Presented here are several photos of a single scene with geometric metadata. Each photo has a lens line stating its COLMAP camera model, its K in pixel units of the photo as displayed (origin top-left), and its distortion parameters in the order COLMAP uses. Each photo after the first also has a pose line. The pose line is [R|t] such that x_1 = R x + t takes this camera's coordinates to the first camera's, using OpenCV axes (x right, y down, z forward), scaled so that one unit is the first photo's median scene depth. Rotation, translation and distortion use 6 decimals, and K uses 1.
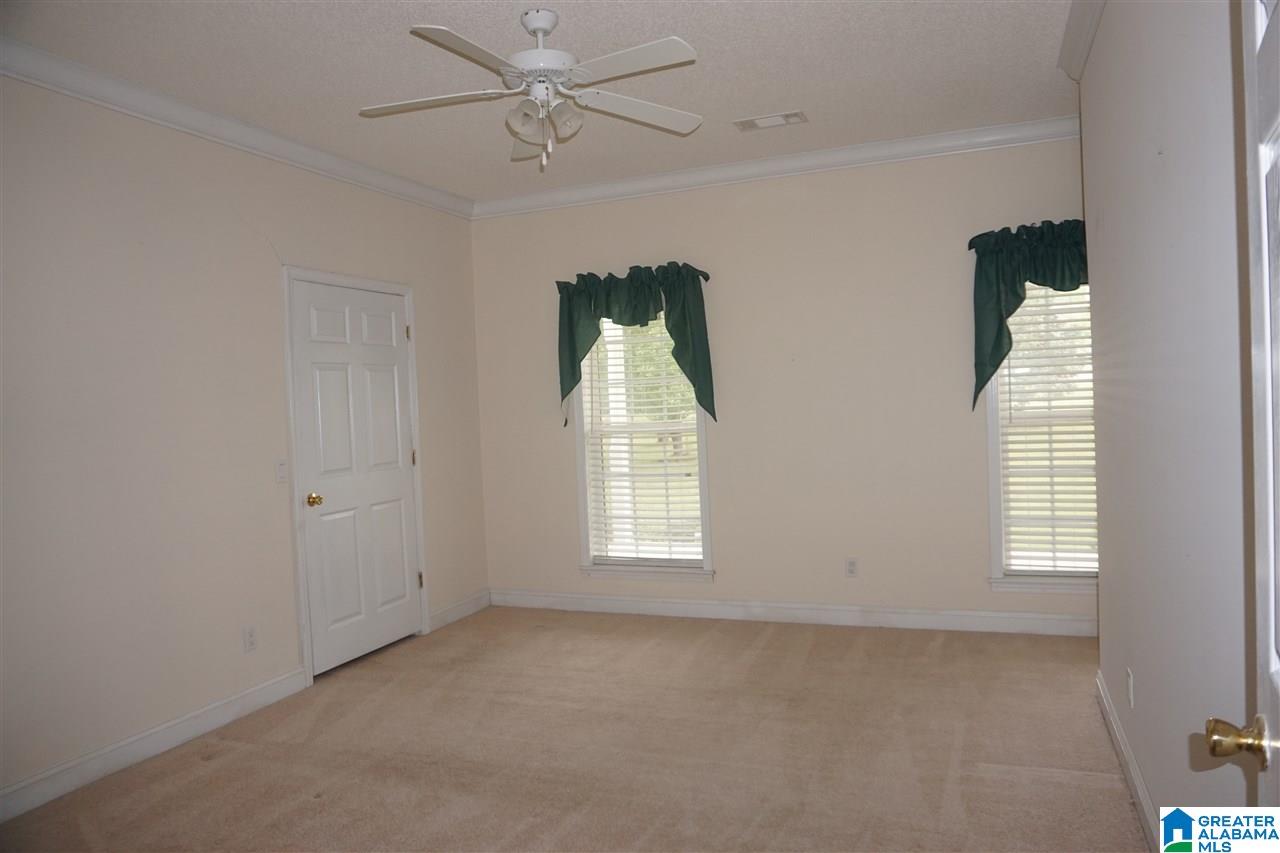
lens RADIAL K [[837.8, 0, 640.0], [0, 837.8, 426.5], [0, 0, 1]] dist [-0.064177, 0.042646]
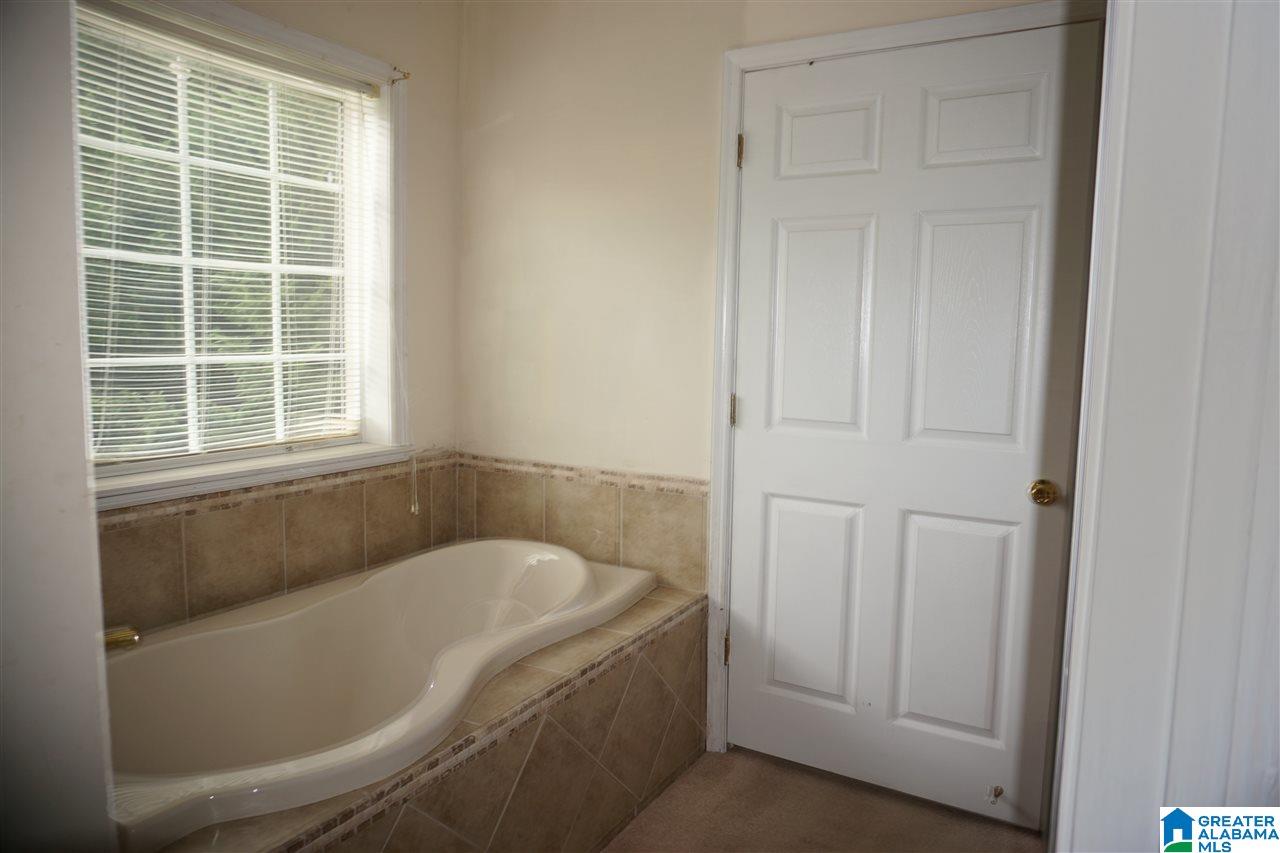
lens RADIAL K [[837.8, 0, 640.0], [0, 837.8, 426.5], [0, 0, 1]] dist [-0.064177, 0.042646]
pose [[-0.126115, 0.140699, -0.981987, 0.177823], [-0.043625, 0.988147, 0.147184, -0.018354], [0.991056, 0.061402, -0.118482, 0.990623]]
